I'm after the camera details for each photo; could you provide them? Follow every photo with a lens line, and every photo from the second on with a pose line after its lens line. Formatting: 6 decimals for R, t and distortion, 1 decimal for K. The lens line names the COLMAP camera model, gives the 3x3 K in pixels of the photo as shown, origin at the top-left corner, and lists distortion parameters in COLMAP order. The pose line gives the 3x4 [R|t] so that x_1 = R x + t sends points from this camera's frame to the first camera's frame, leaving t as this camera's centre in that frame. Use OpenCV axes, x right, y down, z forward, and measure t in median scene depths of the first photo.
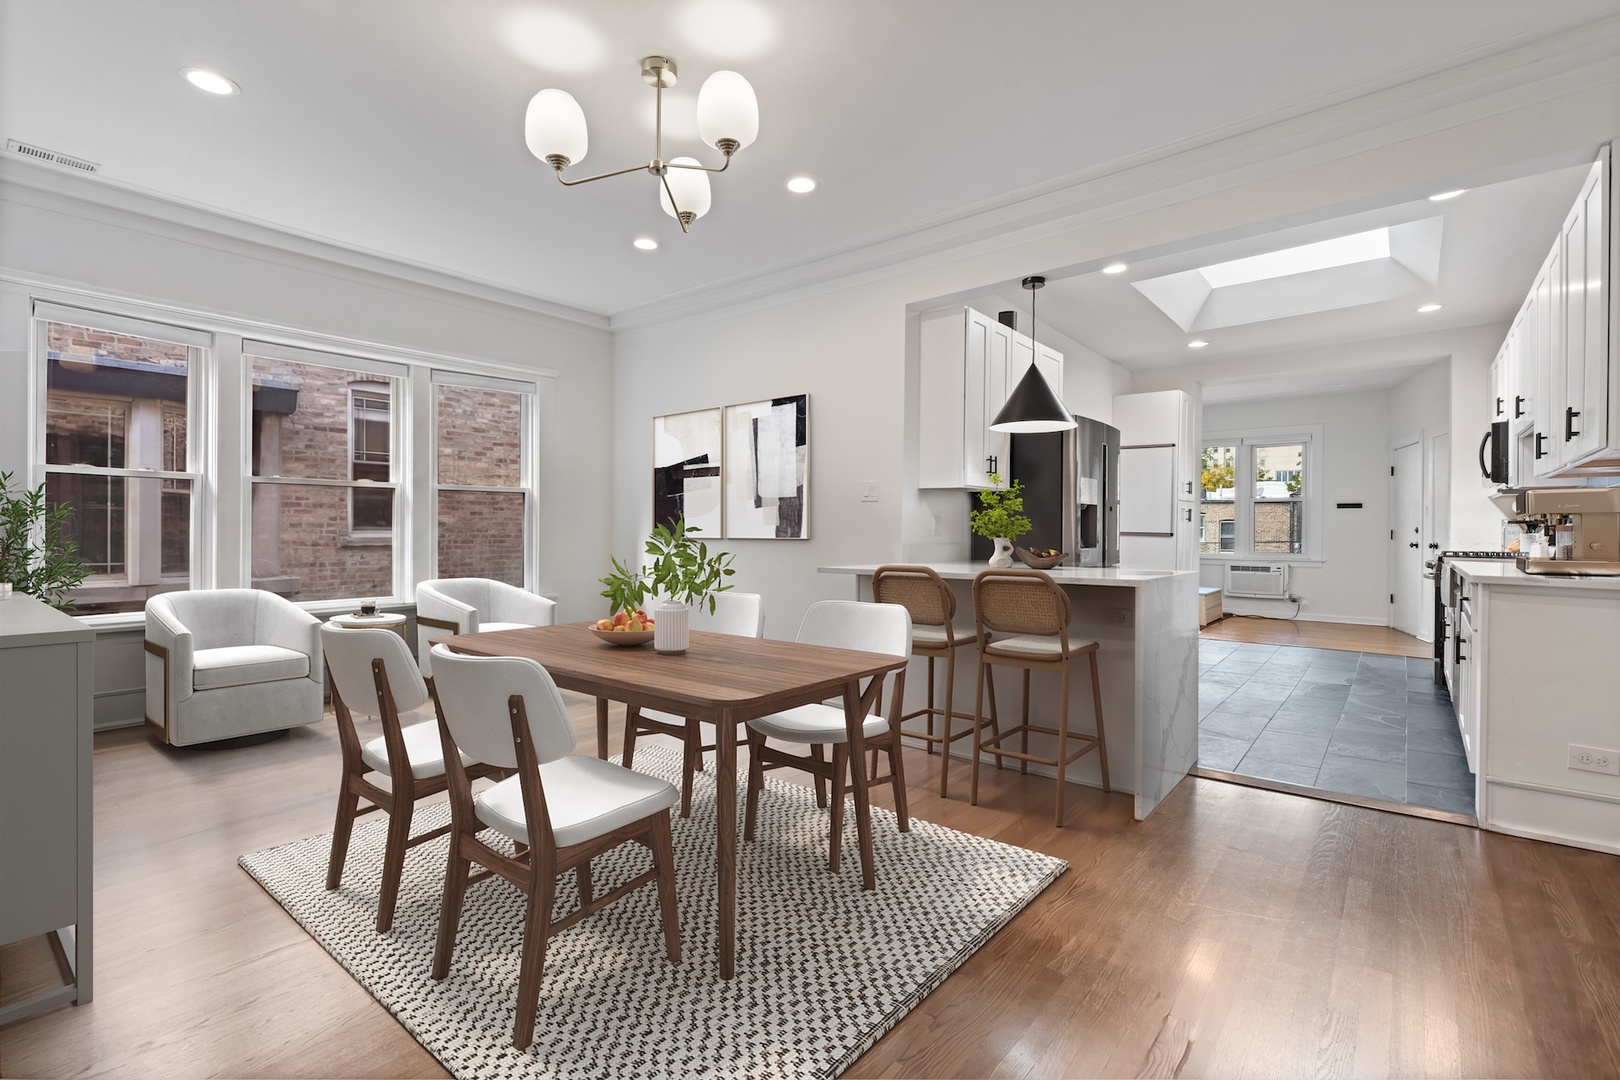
lens RADIAL K [[738.2, 0, 807.1], [0, 738.2, 536.8], [0, 0, 1]] dist [0.002637, 0.000184]
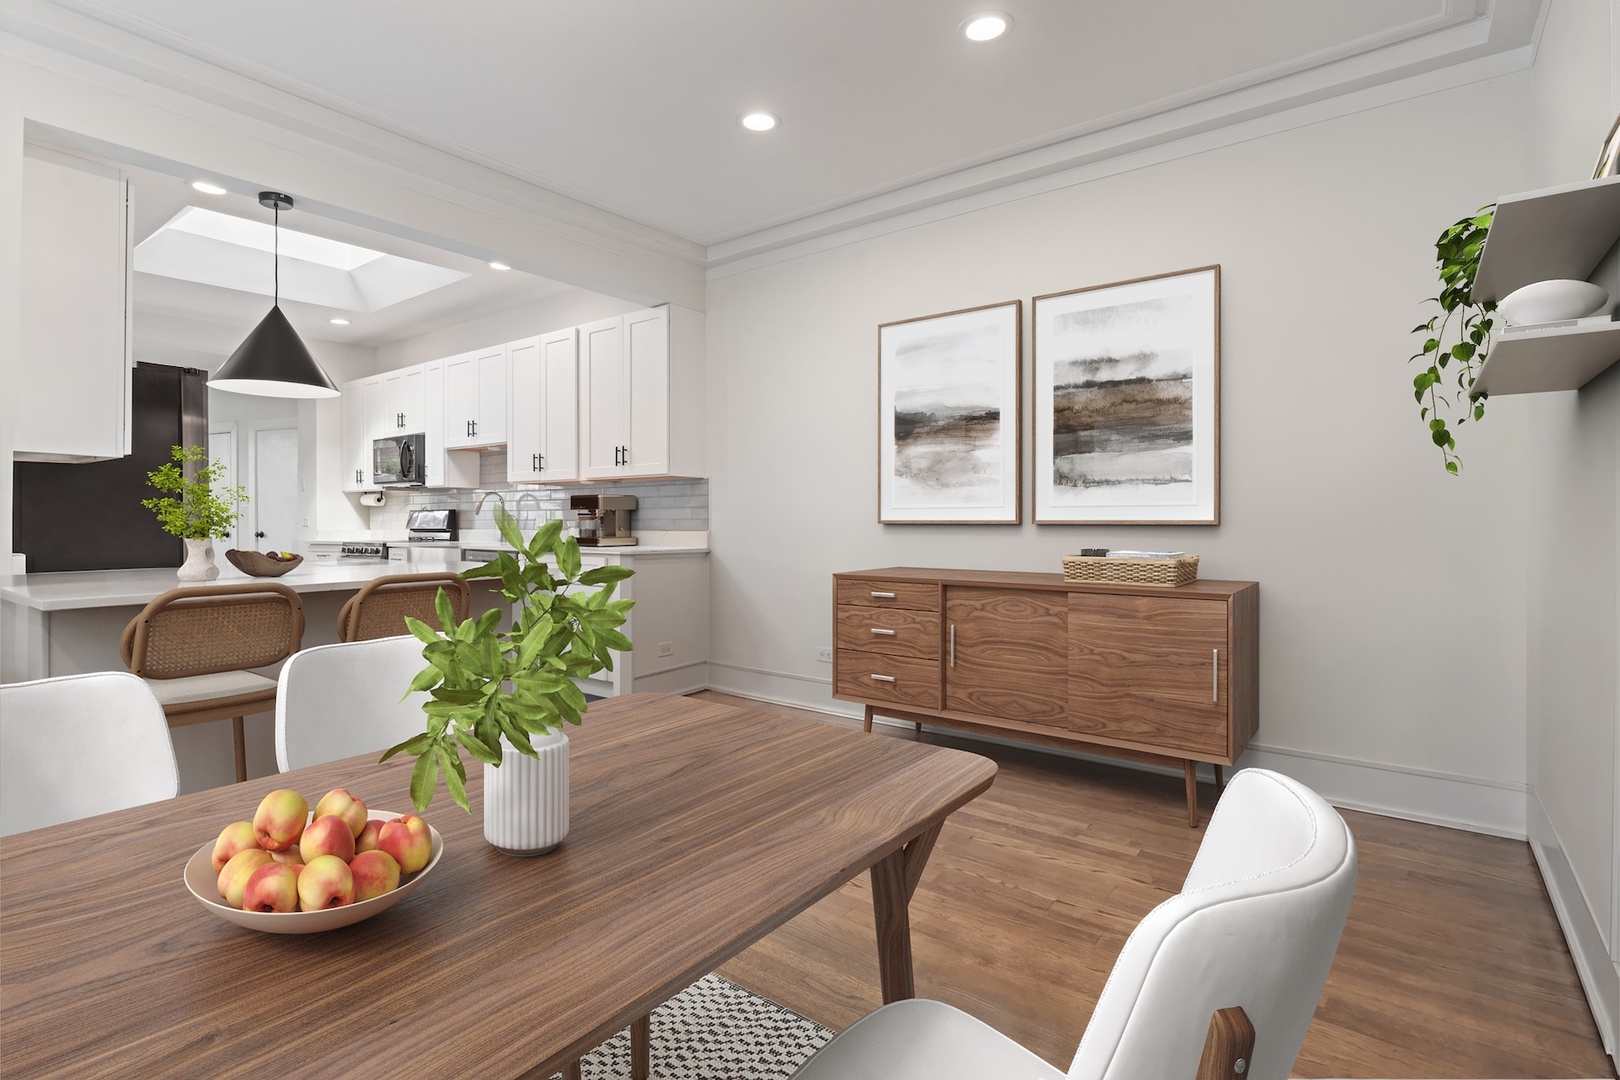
lens RADIAL K [[798.9, 0, 809.4], [0, 798.9, 533.6], [0, 0, 1]] dist [0.002773, 0.000234]
pose [[-0.019630, -0.015726, 0.999684, -0.426598], [0.007051, 0.999849, 0.015867, -0.002675], [-0.999782, 0.007361, -0.019516, 0.350914]]
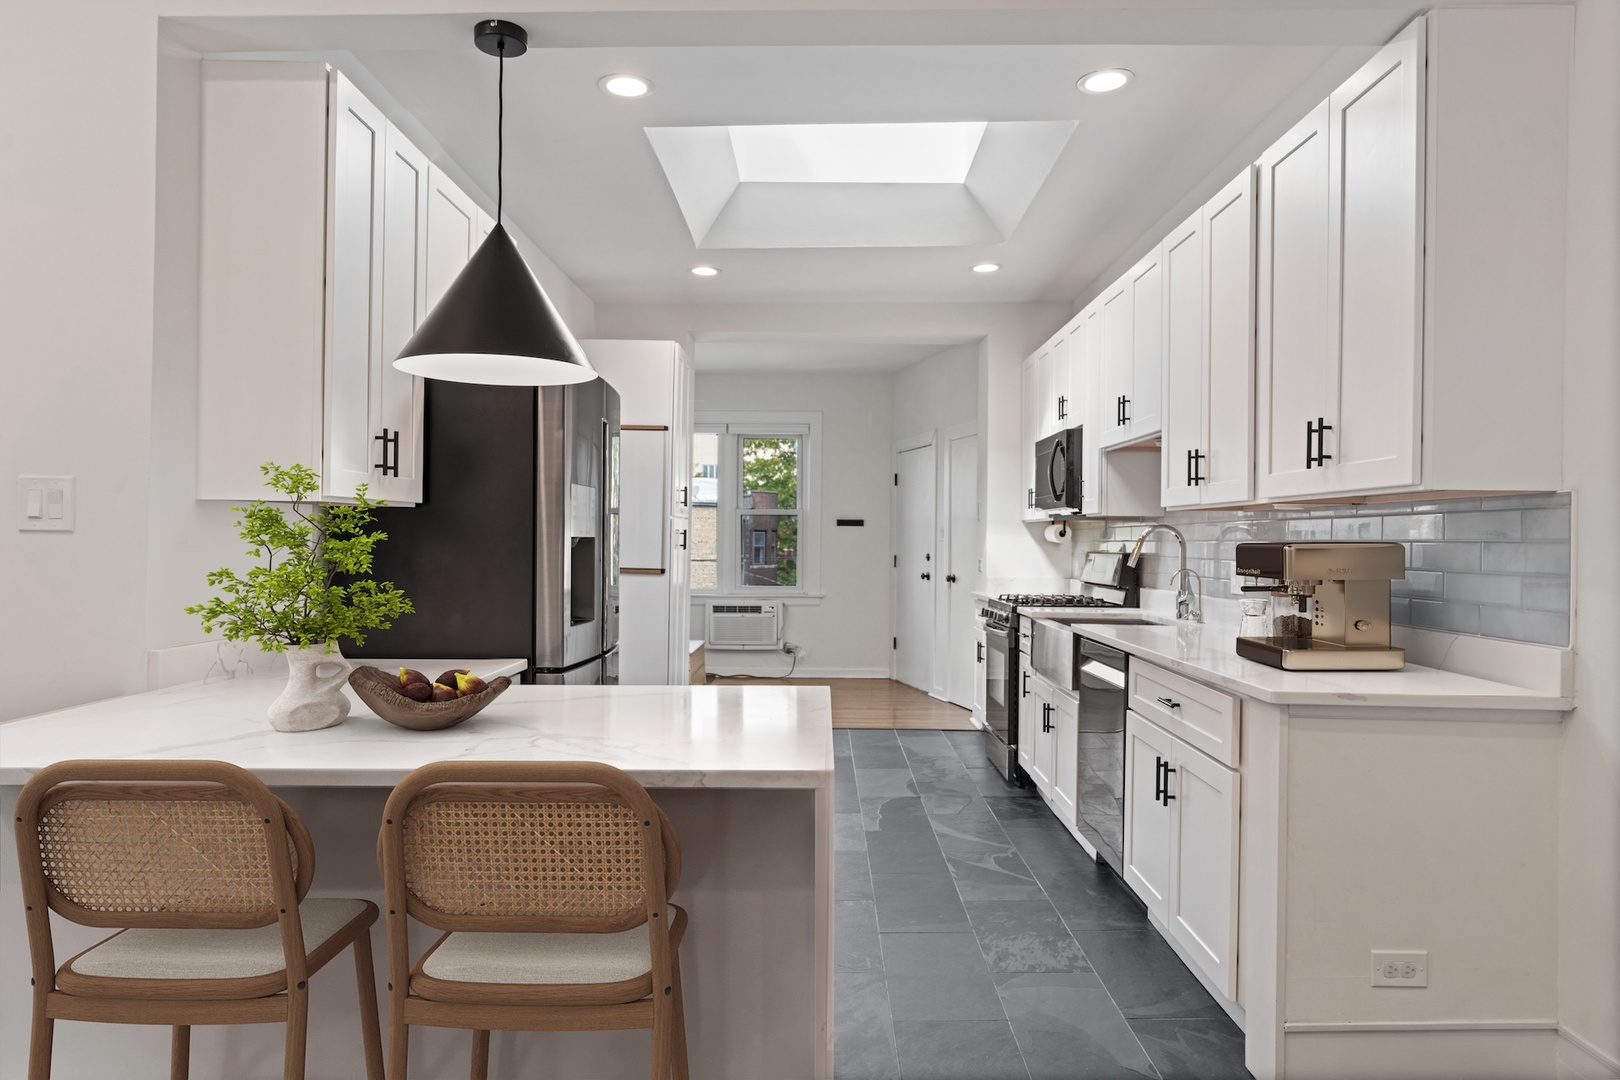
lens RADIAL K [[1058.6, 0, 817.1], [0, 1058.6, 535.1], [0, 0, 1]] dist [0.001902, 0.000838]
pose [[0.778902, 0.002697, 0.627140, 0.047623], [0.003083, 0.999962, -0.008129, -0.035842], [-0.627138, 0.008265, 0.778864, 0.308846]]
